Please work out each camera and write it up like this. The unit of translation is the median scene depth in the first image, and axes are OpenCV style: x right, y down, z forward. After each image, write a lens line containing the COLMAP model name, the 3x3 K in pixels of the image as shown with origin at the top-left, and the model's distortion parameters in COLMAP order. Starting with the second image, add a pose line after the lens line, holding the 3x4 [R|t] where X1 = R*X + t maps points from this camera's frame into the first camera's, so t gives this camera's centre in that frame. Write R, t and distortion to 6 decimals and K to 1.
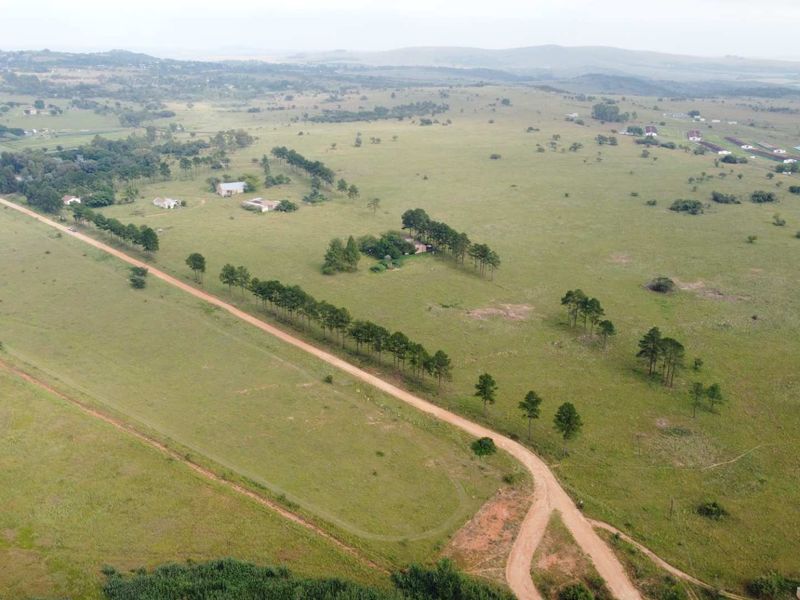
lens RADIAL K [[813.5, 0, 400.0], [0, 813.5, 300.0], [0, 0, 1]] dist [0.011344, -0.013808]
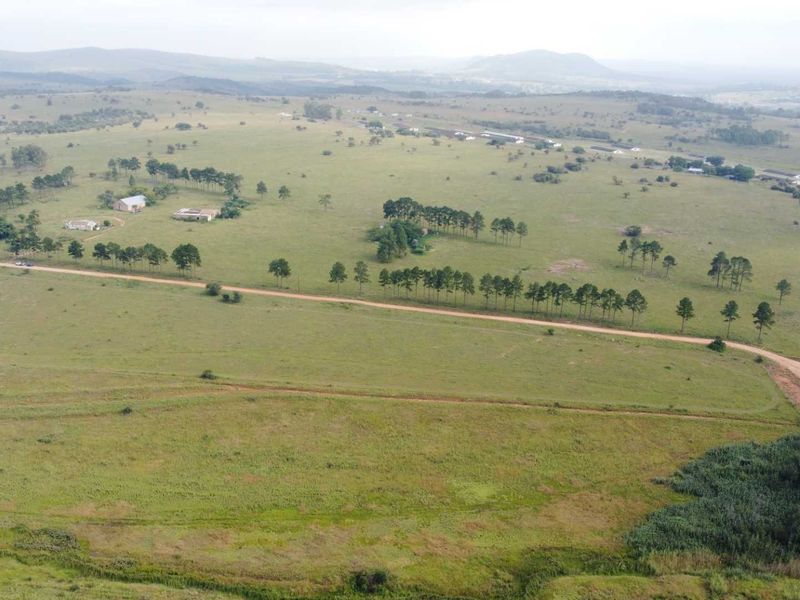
lens RADIAL K [[813.5, 0, 400.0], [0, 813.5, 300.0], [0, 0, 1]] dist [0.011344, -0.013808]
pose [[0.833743, -0.164611, 0.527045, -0.485751], [0.165974, 0.985098, 0.045116, -0.021114], [-0.526617, 0.049861, 0.848639, 0.061303]]
